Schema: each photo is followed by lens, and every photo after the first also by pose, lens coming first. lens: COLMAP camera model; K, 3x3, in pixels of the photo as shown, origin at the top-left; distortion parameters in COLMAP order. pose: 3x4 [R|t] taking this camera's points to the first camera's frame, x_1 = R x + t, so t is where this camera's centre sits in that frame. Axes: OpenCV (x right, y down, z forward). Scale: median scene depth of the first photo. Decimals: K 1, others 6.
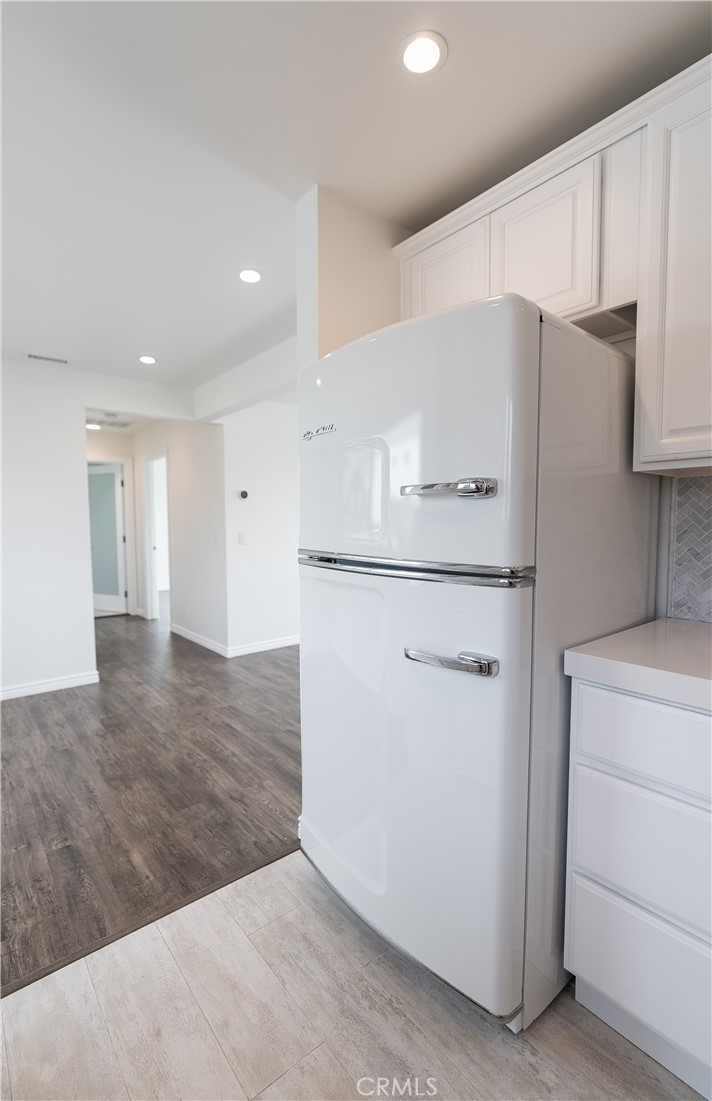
lens RADIAL K [[514.1, 0, 353.3], [0, 514.1, 547.7], [0, 0, 1]] dist [0.000608, -0.000228]
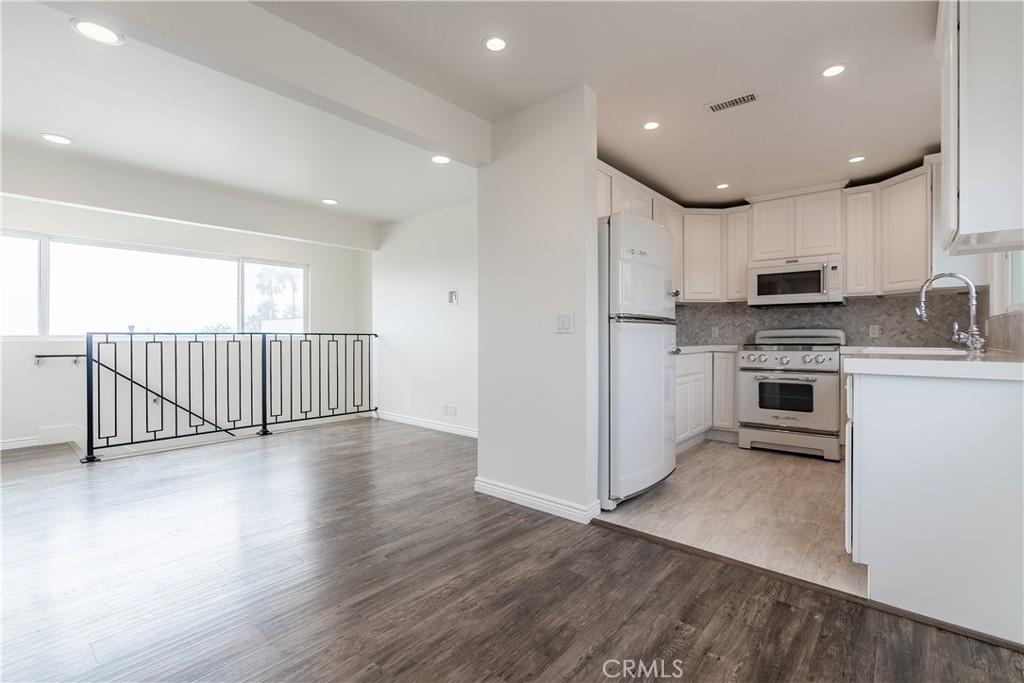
lens RADIAL K [[463.9, 0, 515.4], [0, 463.9, 338.6], [0, 0, 1]] dist [-0.008331, 0.002810]
pose [[-0.196999, 0.005333, 0.980389, -1.335977], [0.052625, 0.998601, 0.005143, 0.050436], [-0.978990, 0.052606, -0.197005, 1.454773]]
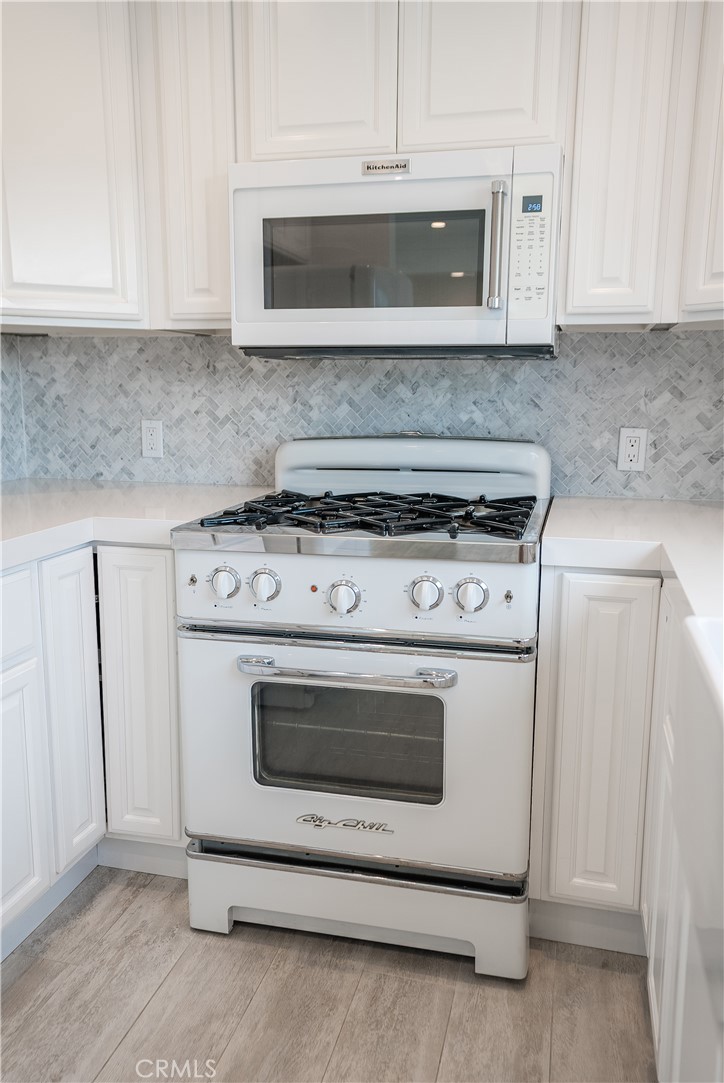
lens RADIAL K [[867.5, 0, 354.9], [0, 867.5, 552.5], [0, 0, 1]] dist [0.015488, 0.002181]
pose [[-0.598937, -0.147993, 0.787002, -0.281569], [0.042915, 0.975431, 0.216085, -0.020237], [-0.799645, 0.163195, -0.577871, 0.402581]]
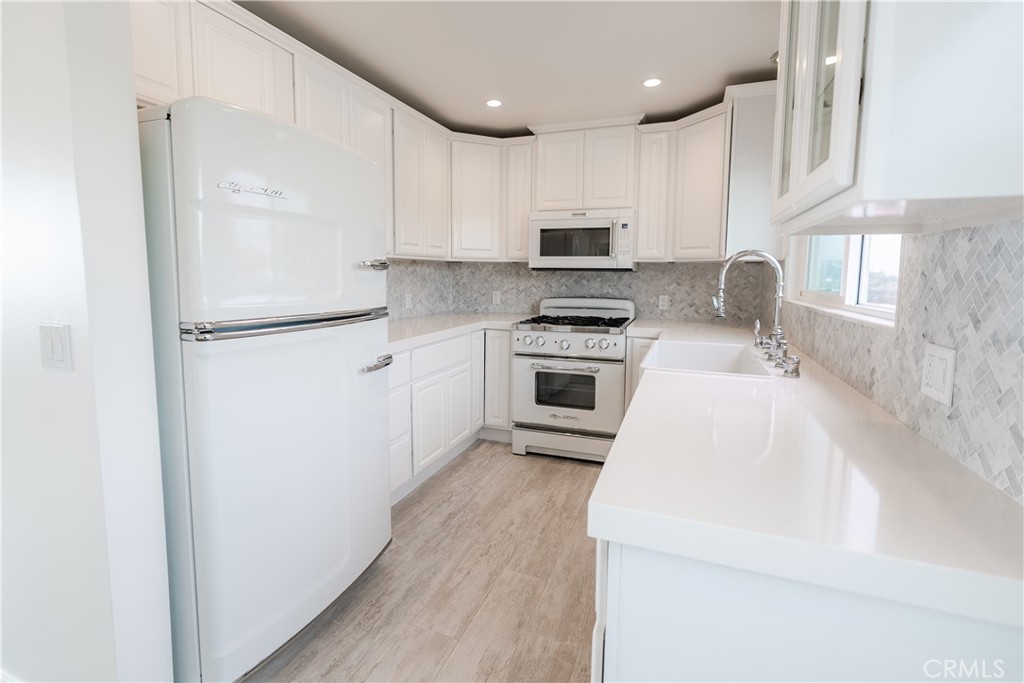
lens RADIAL K [[463.9, 0, 506.3], [0, 463.9, 317.1], [0, 0, 1]] dist [-0.008331, 0.002810]
pose [[-0.503916, -0.077310, 0.860286, -0.825610], [0.040207, 0.992807, 0.112771, -0.059766], [-0.862816, 0.091416, -0.497183, 0.849512]]
